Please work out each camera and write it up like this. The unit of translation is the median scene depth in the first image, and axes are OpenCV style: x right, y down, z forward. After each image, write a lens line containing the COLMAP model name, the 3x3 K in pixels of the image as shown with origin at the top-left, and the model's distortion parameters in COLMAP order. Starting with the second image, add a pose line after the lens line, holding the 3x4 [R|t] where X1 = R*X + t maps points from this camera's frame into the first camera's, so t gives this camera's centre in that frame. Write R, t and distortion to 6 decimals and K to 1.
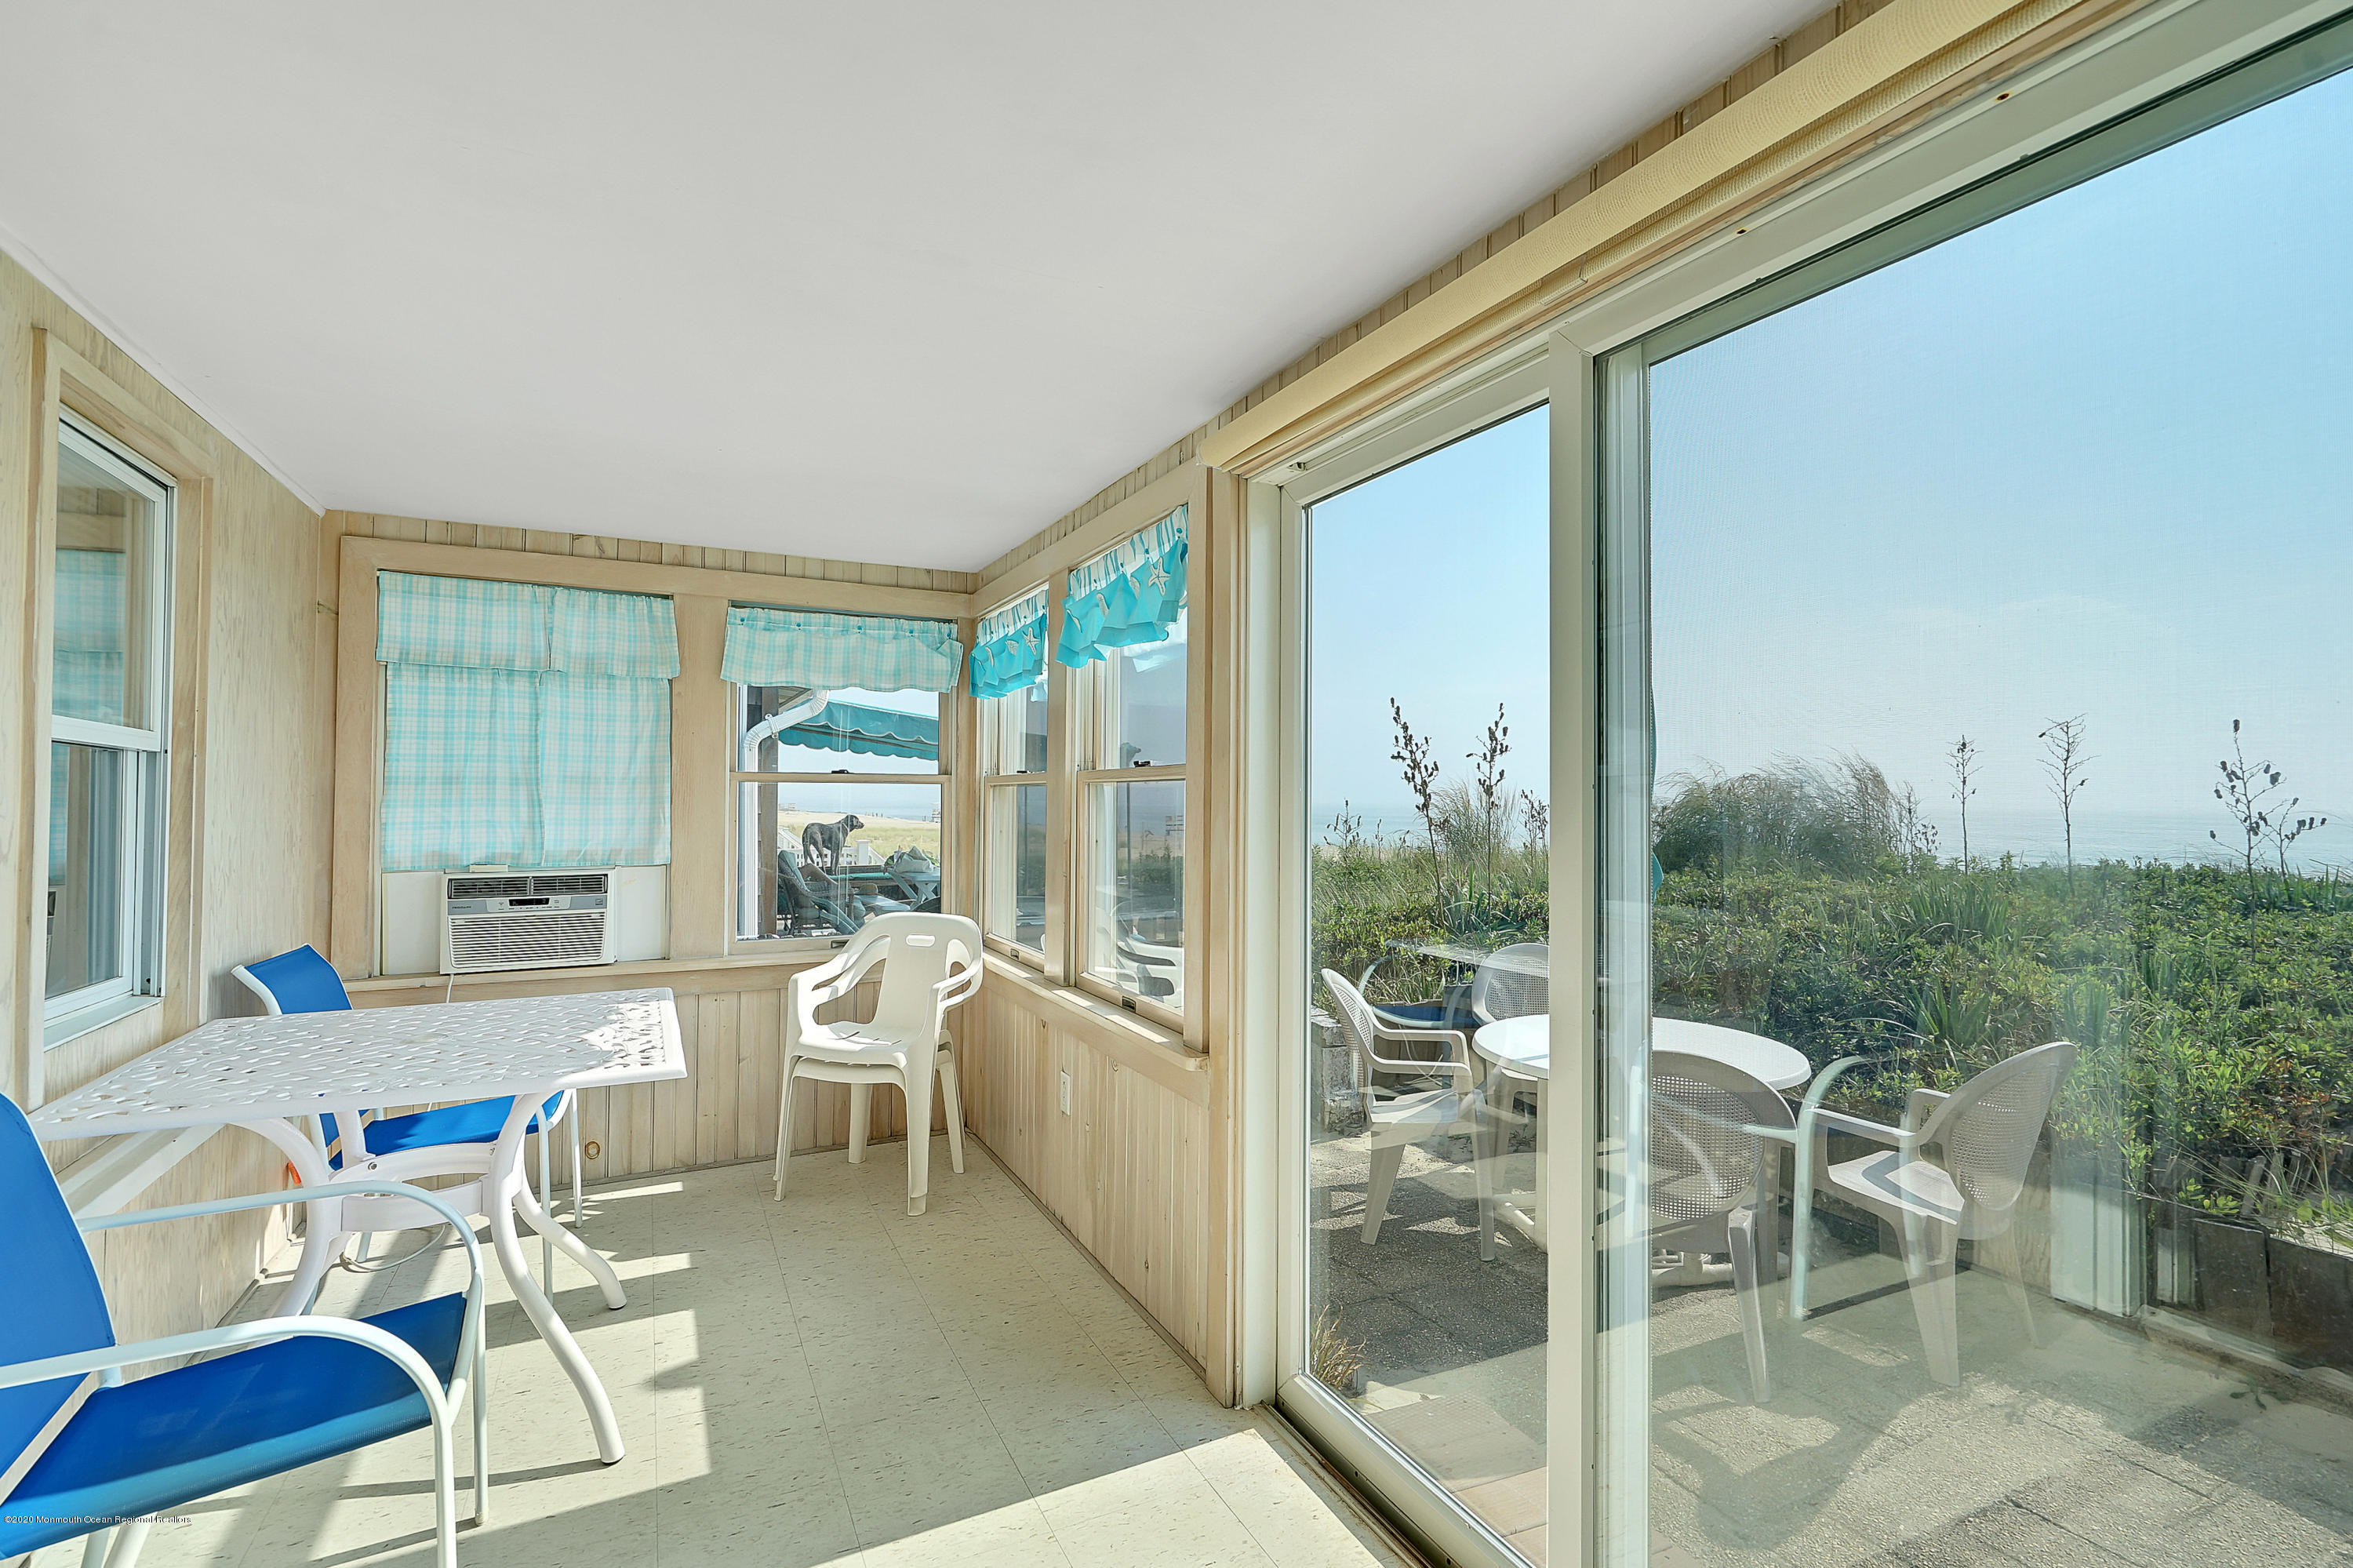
lens RADIAL K [[1076.3, 0, 1174.6], [0, 1076.3, 771.1], [0, 0, 1]] dist [0.000567, 0.000247]
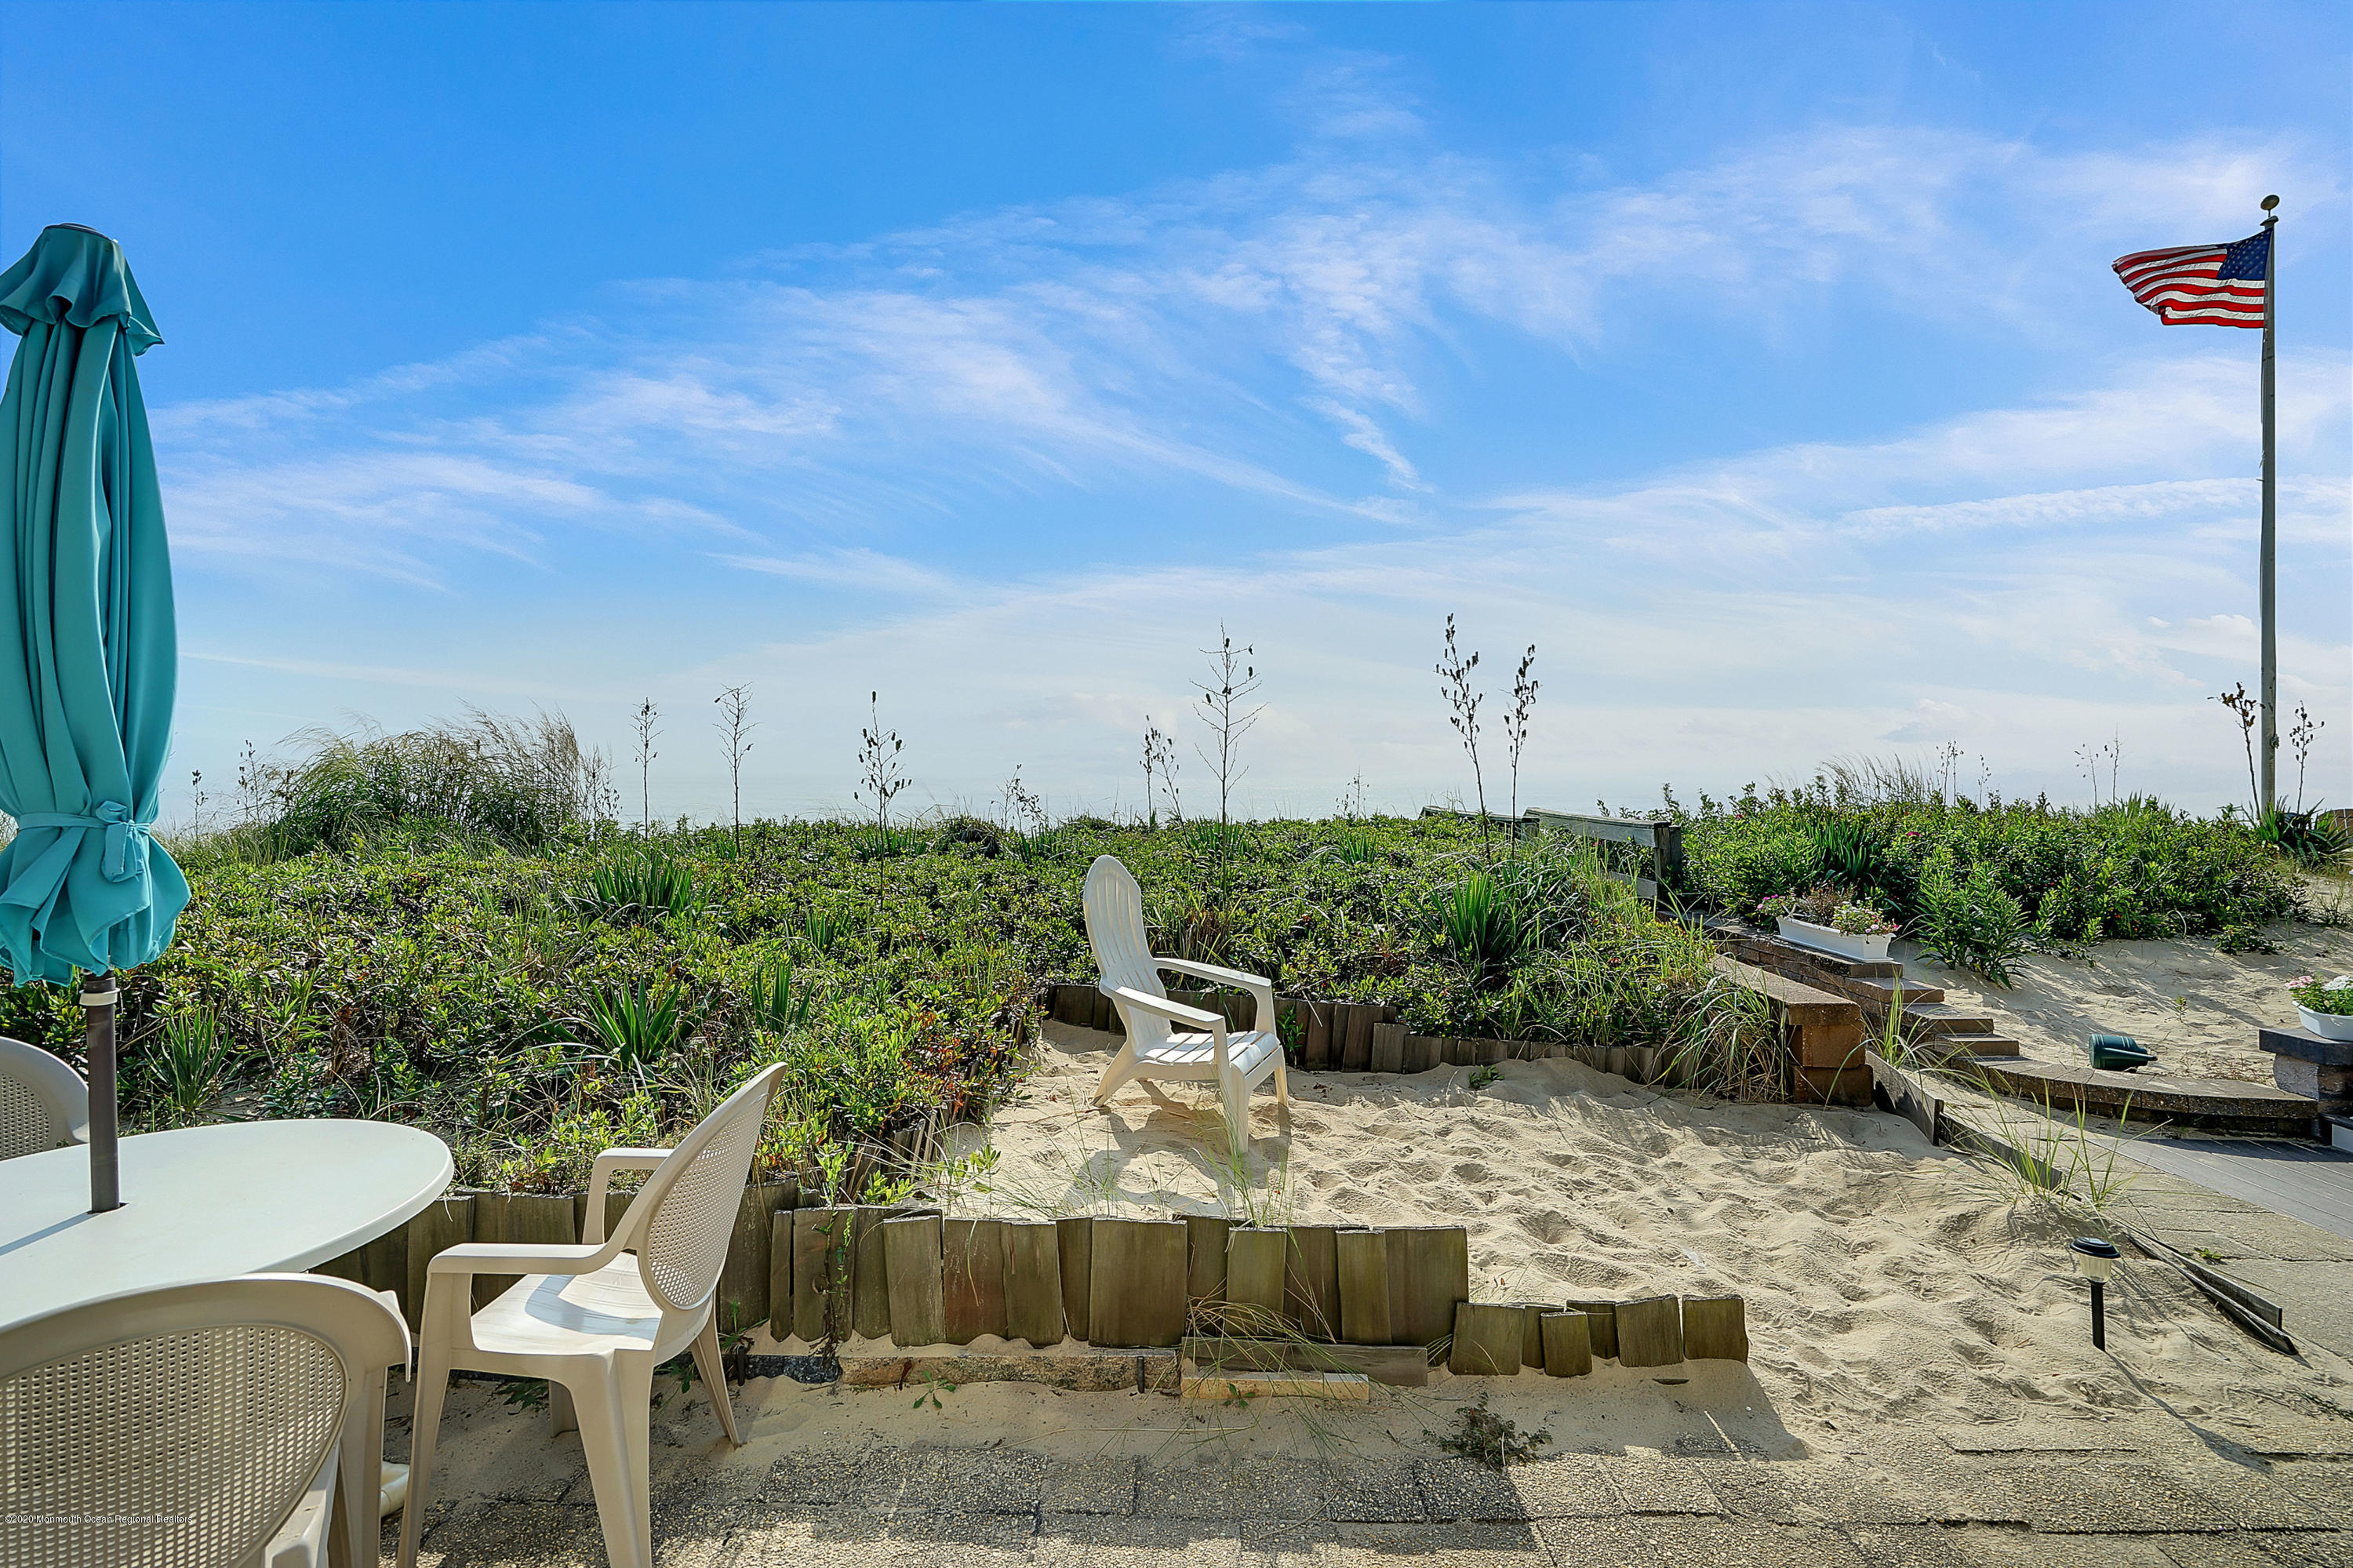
lens RADIAL K [[1096.6, 0, 1185.5], [0, 1096.6, 776.4], [0, 0, 1]] dist [0.001663, 0.000615]
pose [[0.458374, -0.005834, 0.888740, 0.128446], [-0.027919, 0.999390, 0.020959, 0.006748], [-0.888321, -0.034420, 0.457932, 0.192797]]
